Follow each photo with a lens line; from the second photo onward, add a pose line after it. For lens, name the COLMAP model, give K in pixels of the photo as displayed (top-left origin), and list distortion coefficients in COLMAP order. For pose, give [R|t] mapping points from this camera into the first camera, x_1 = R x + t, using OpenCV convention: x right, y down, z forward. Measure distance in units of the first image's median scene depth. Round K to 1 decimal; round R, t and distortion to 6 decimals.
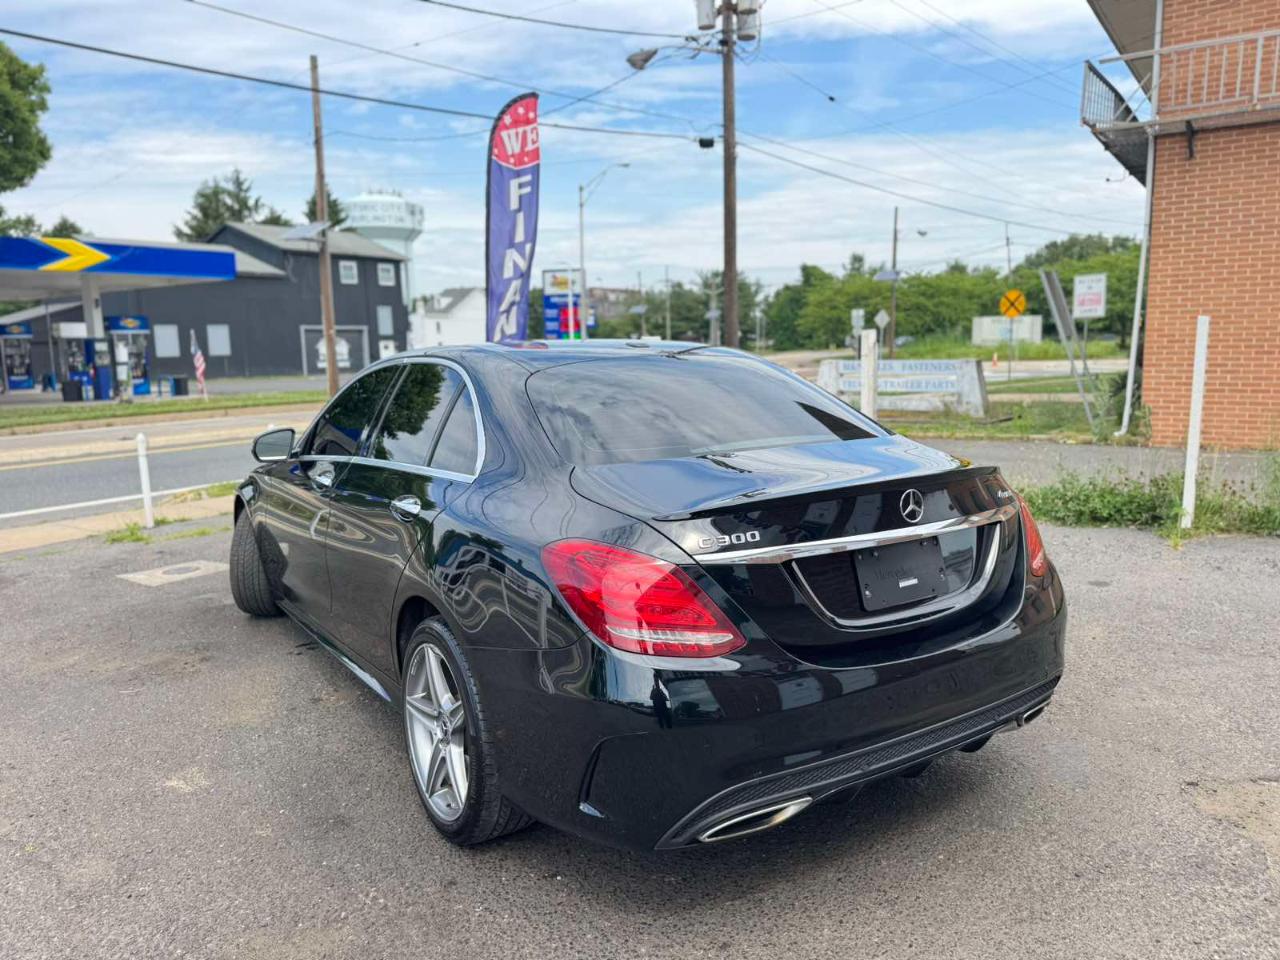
lens RADIAL K [[916.4, 0, 641.2], [0, 916.4, 484.0], [0, 0, 1]] dist [0.027667, -0.034785]
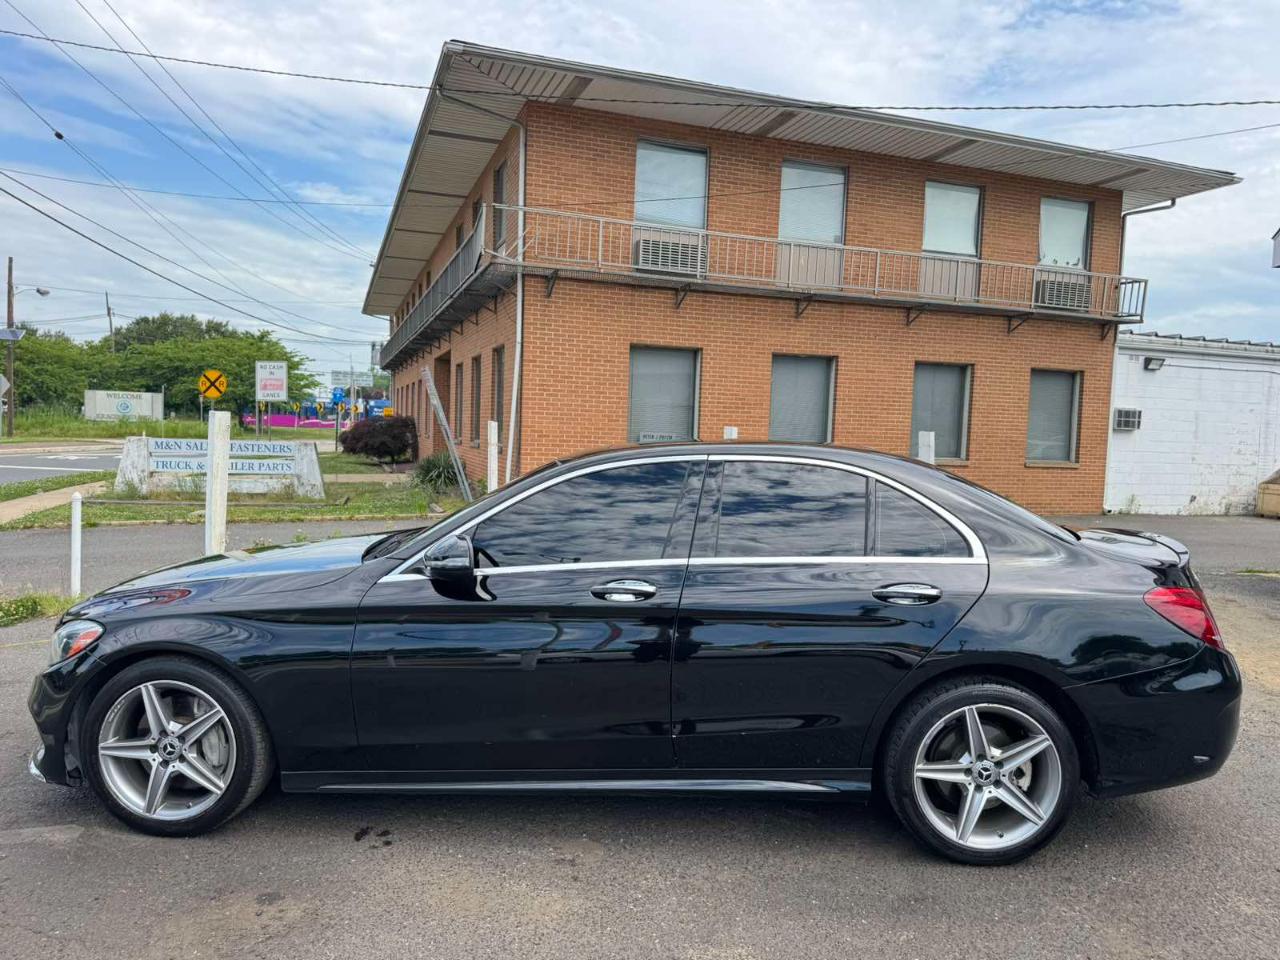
lens RADIAL K [[916.4, 0, 640.0], [0, 916.4, 492.7], [0, 0, 1]] dist [0.027667, -0.034785]
pose [[0.573317, -0.019492, 0.819102, -0.147295], [0.079923, 0.996280, -0.032232, -0.009734], [-0.815426, 0.083945, 0.572742, 0.066165]]
